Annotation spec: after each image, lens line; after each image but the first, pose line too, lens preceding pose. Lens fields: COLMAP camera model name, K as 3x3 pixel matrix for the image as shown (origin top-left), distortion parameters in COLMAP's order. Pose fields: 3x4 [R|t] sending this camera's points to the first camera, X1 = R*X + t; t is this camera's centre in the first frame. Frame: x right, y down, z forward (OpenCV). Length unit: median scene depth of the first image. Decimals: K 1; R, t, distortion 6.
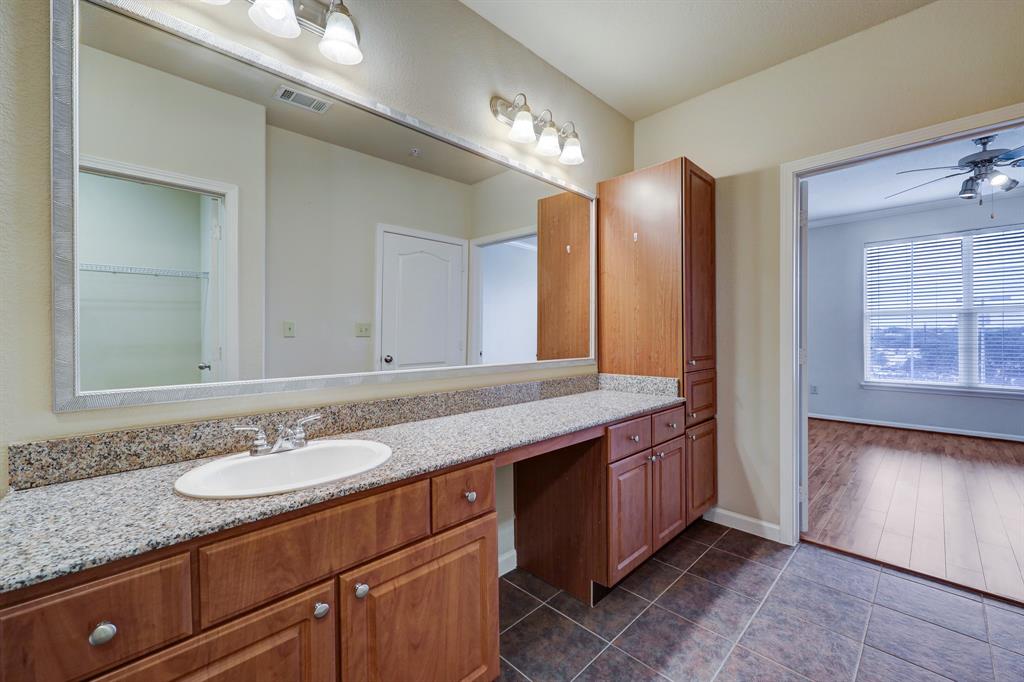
lens RADIAL K [[411.4, 0, 516.6], [0, 411.4, 337.9], [0, 0, 1]] dist [0.001392, 0.000268]
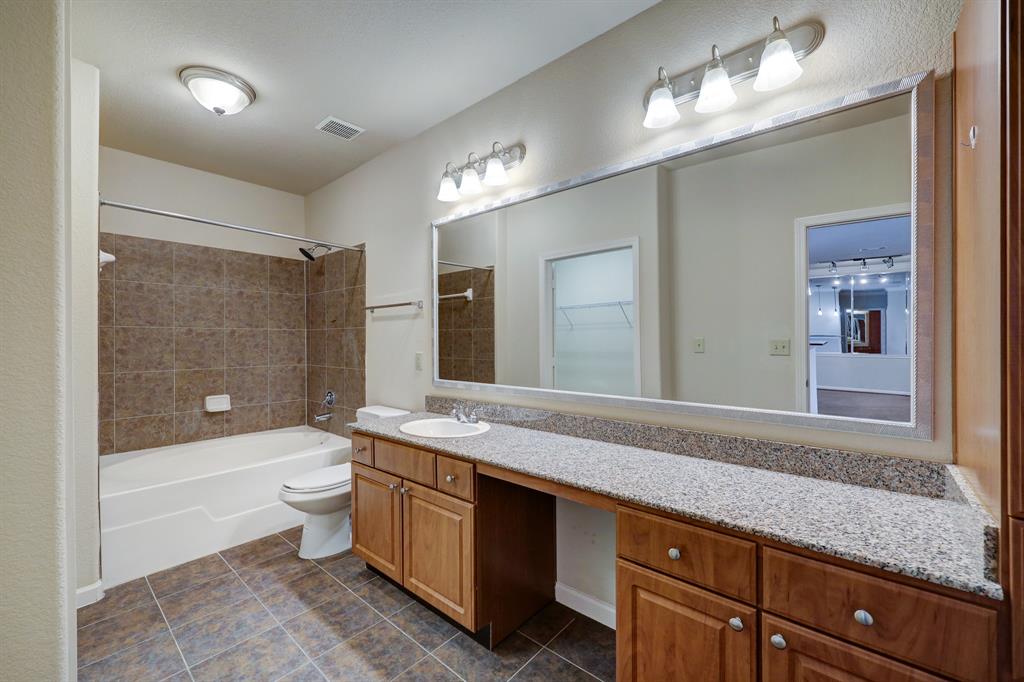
lens RADIAL K [[411.4, 0, 516.6], [0, 411.4, 337.9], [0, 0, 1]] dist [0.001392, 0.000268]
pose [[0.090342, 0.001981, -0.995909, 0.887036], [-0.000629, 0.999998, 0.001932, -0.076089], [0.995911, 0.000452, 0.090343, 0.719258]]
